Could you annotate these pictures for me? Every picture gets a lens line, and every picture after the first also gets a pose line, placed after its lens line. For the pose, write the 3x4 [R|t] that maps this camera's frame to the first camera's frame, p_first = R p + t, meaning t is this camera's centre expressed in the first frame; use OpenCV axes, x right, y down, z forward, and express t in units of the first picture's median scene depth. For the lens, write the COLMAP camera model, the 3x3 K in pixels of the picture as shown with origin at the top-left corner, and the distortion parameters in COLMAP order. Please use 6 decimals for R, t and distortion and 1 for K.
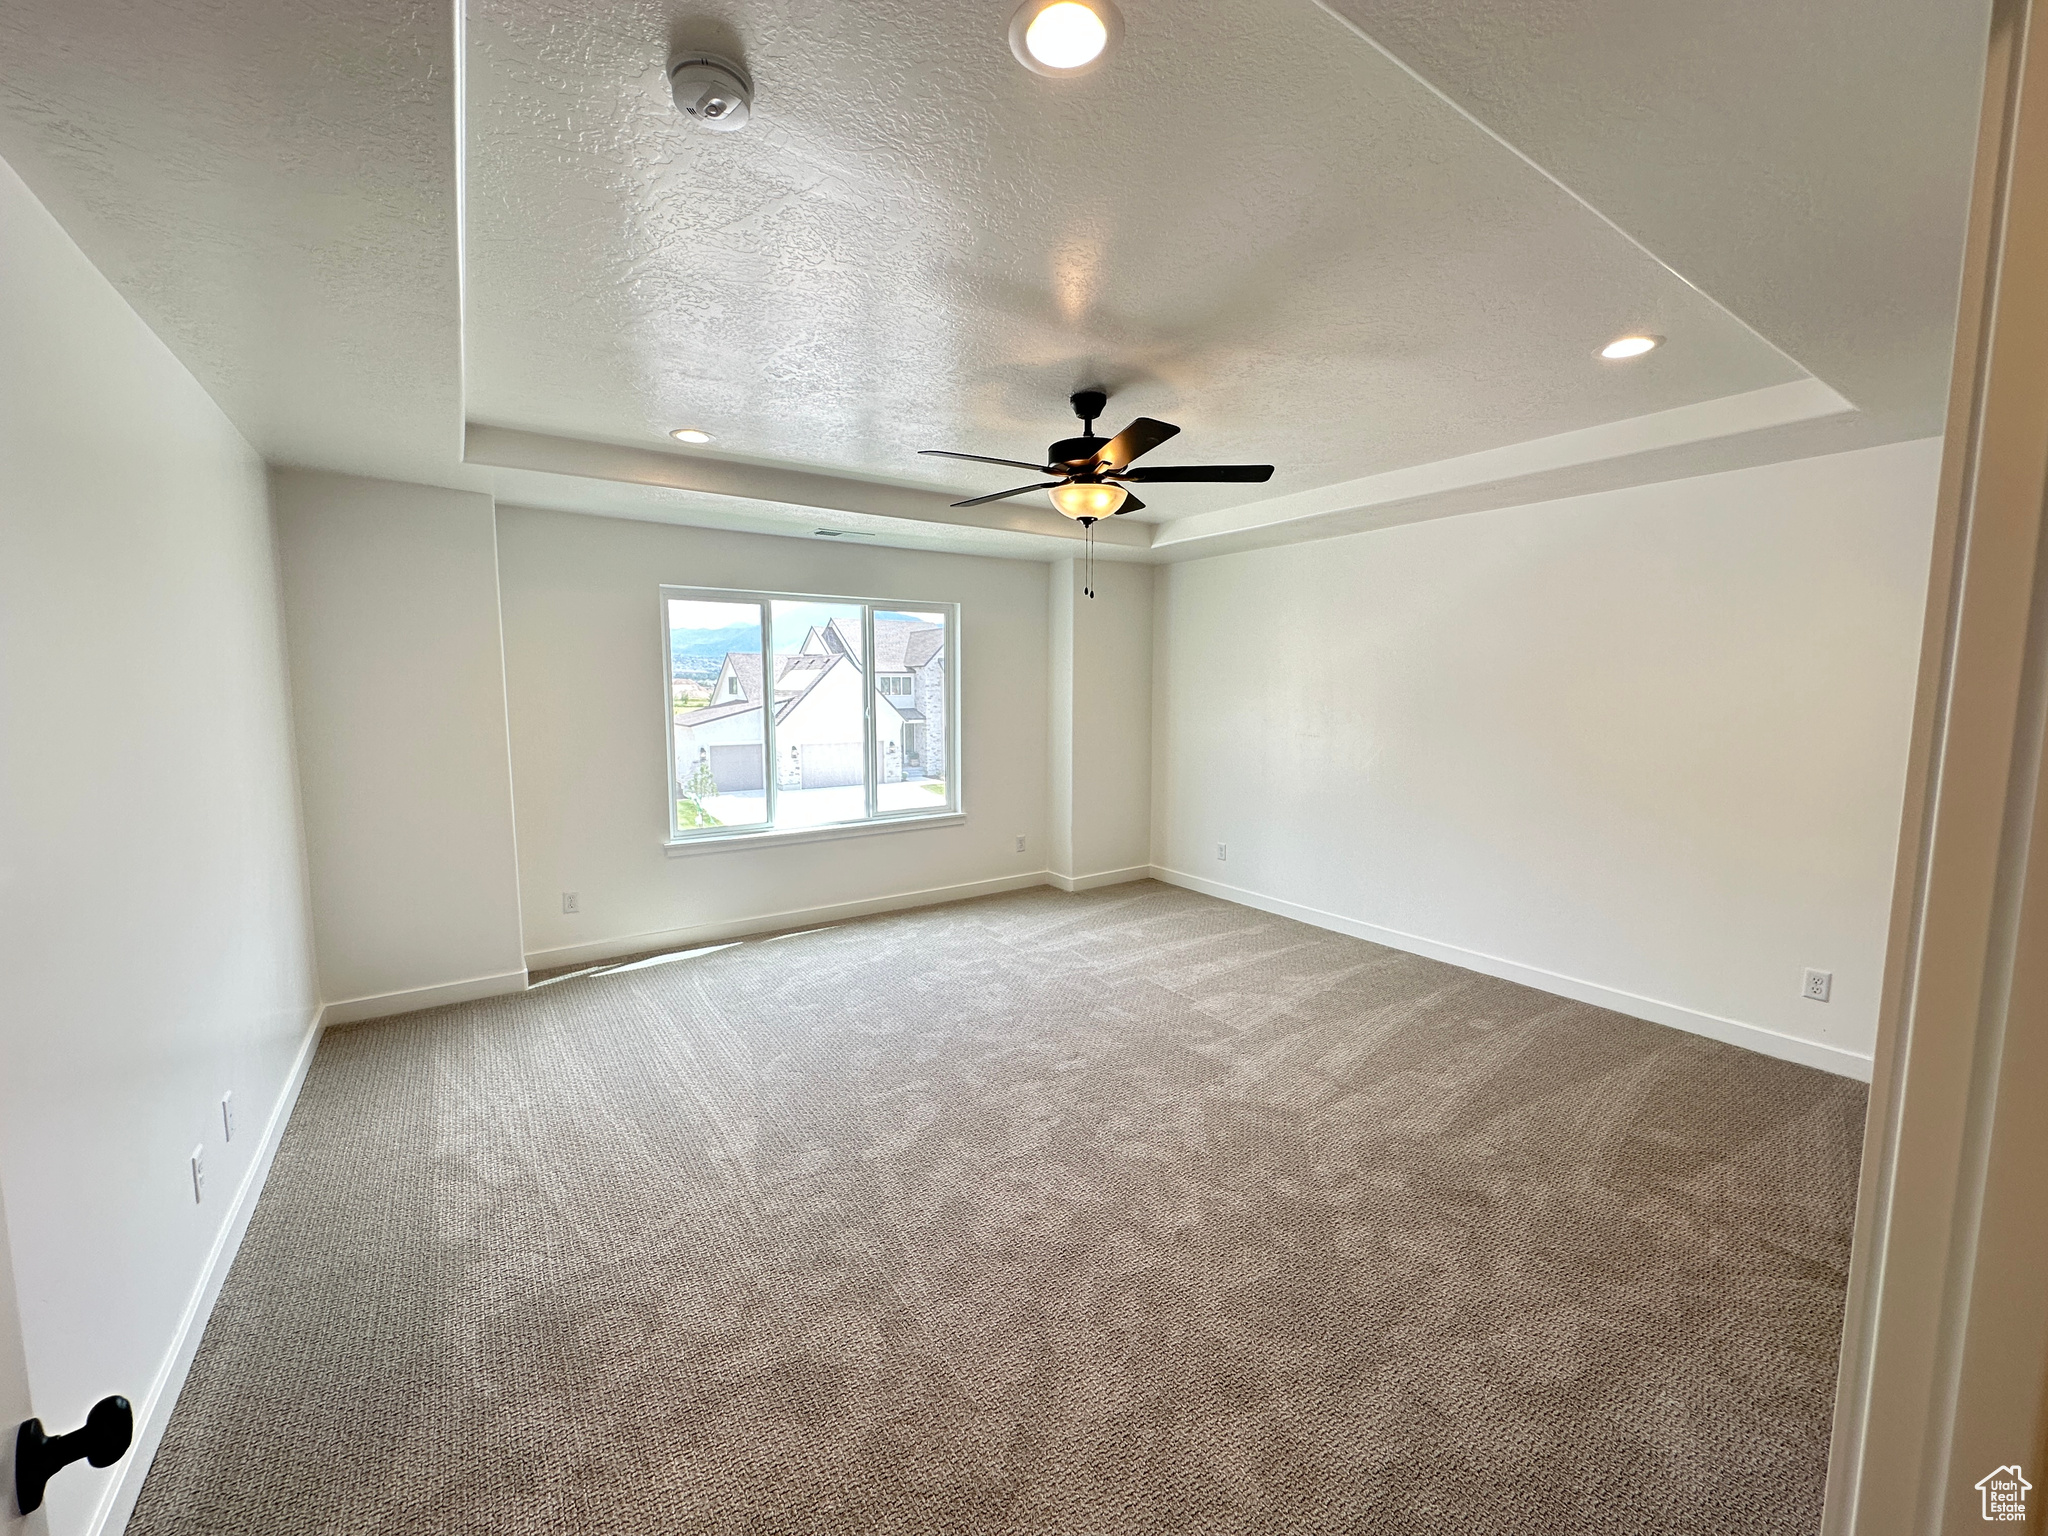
lens RADIAL K [[816.5, 0, 1034.1], [0, 816.5, 769.0], [0, 0, 1]] dist [-0.003892, -0.000543]
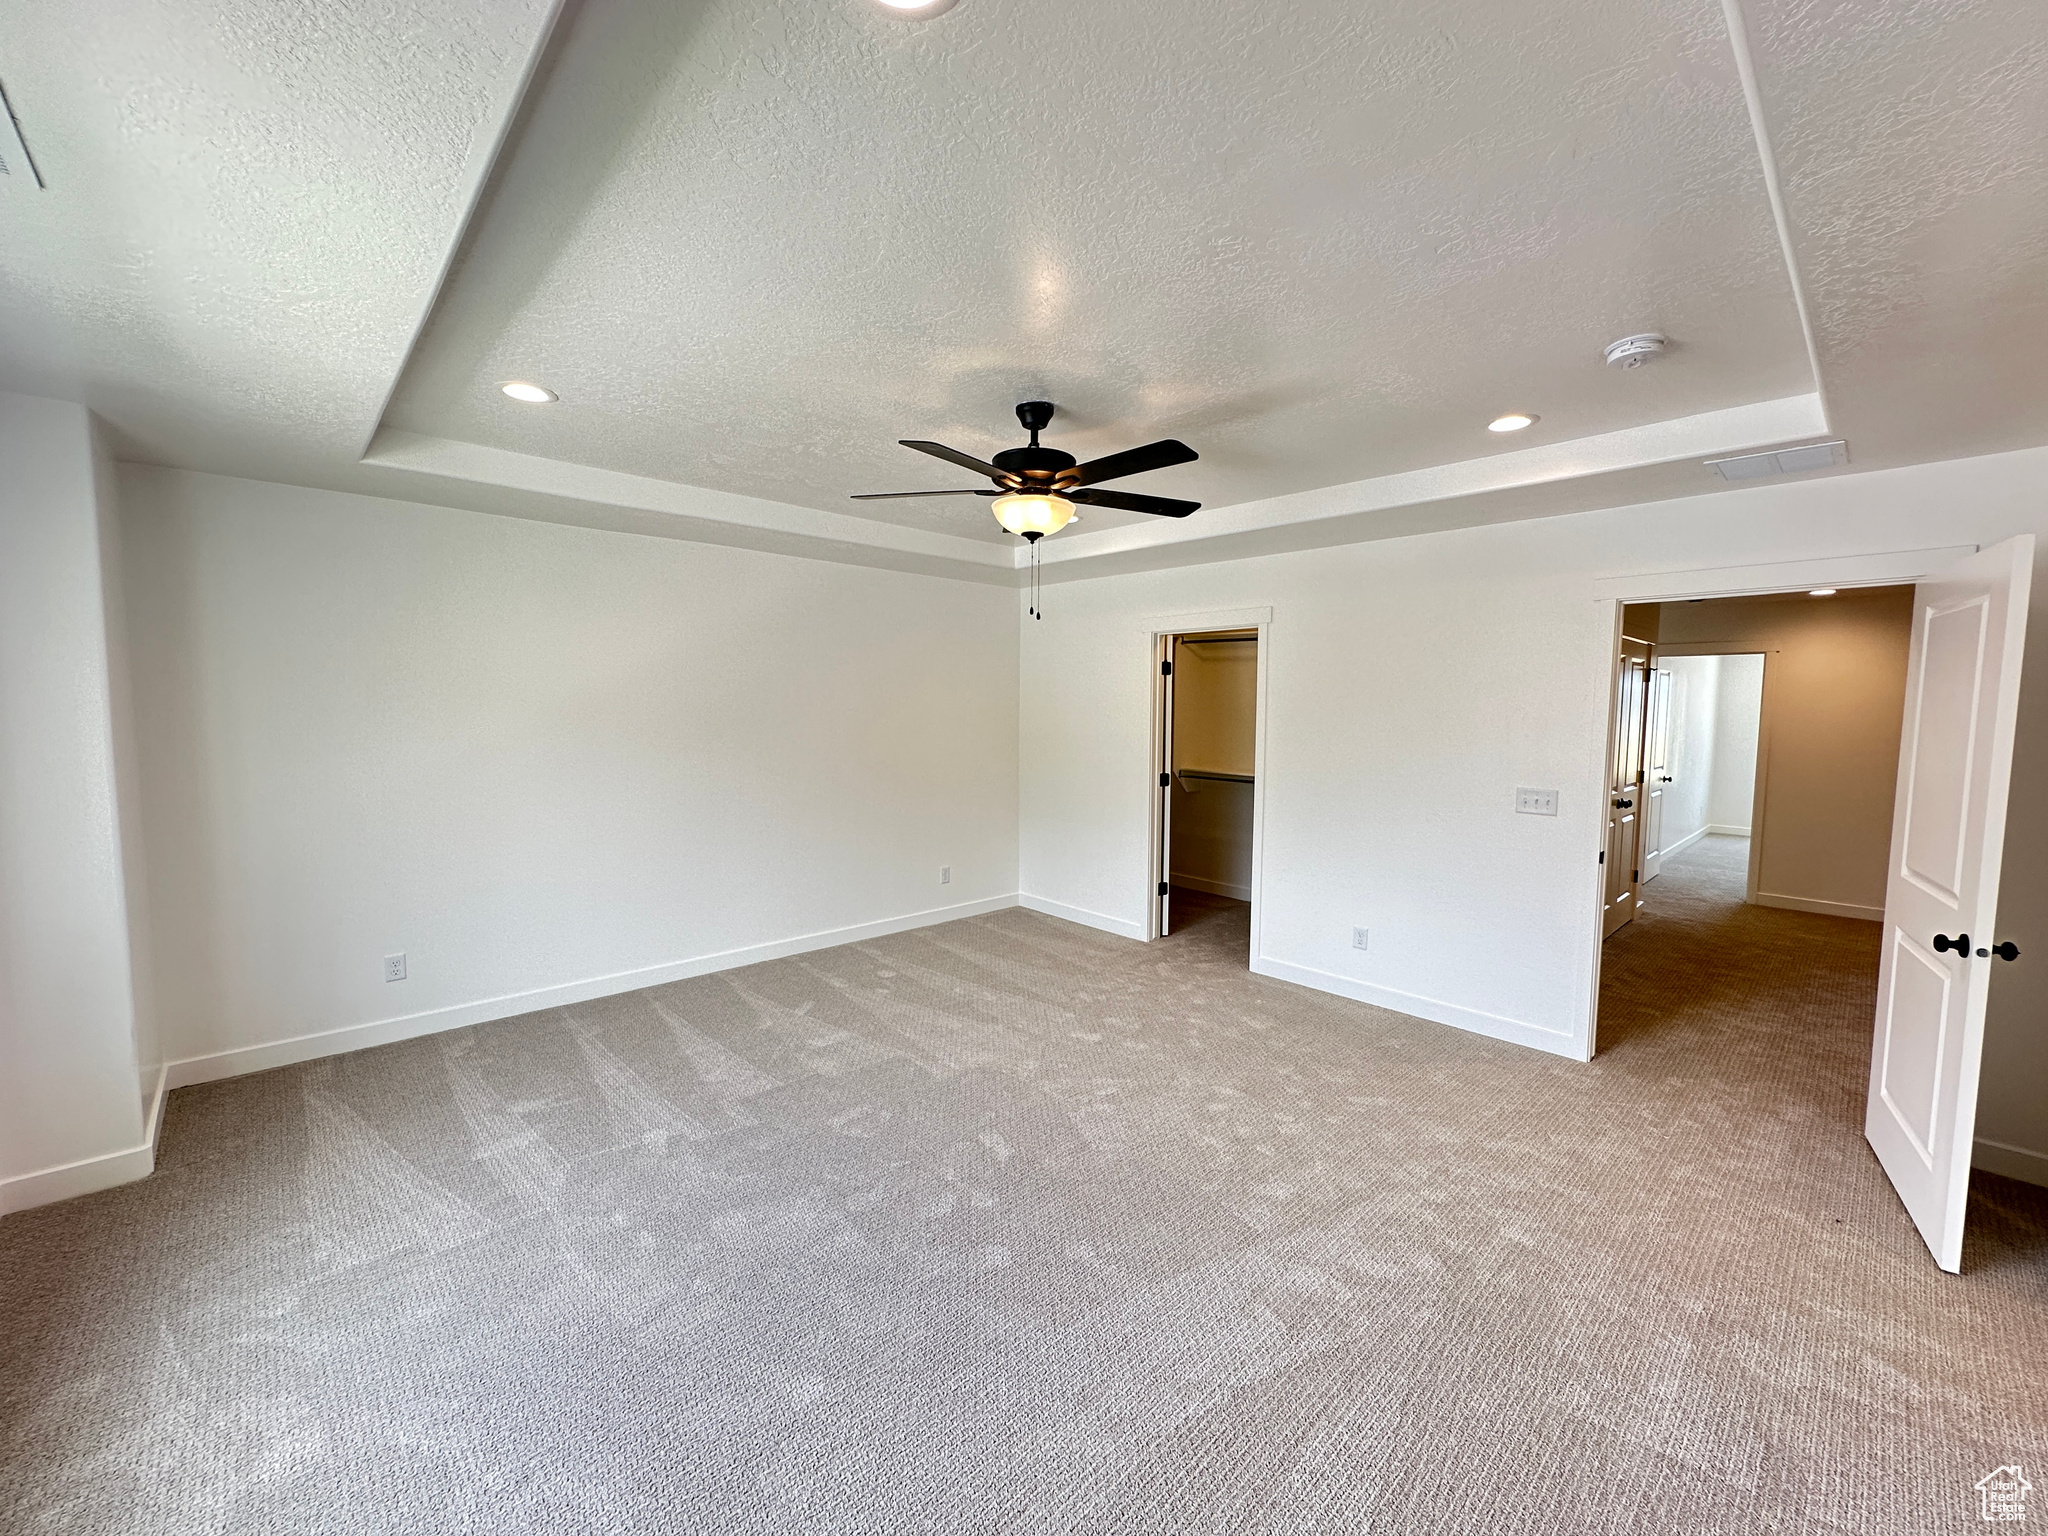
lens RADIAL K [[816.5, 0, 1027.8], [0, 816.5, 769.8], [0, 0, 1]] dist [-0.003892, -0.000543]
pose [[-0.149546, -0.083704, 0.985205, -0.615568], [0.091645, 0.990948, 0.098103, -0.091448], [-0.984498, 0.104960, -0.140522, 0.814599]]
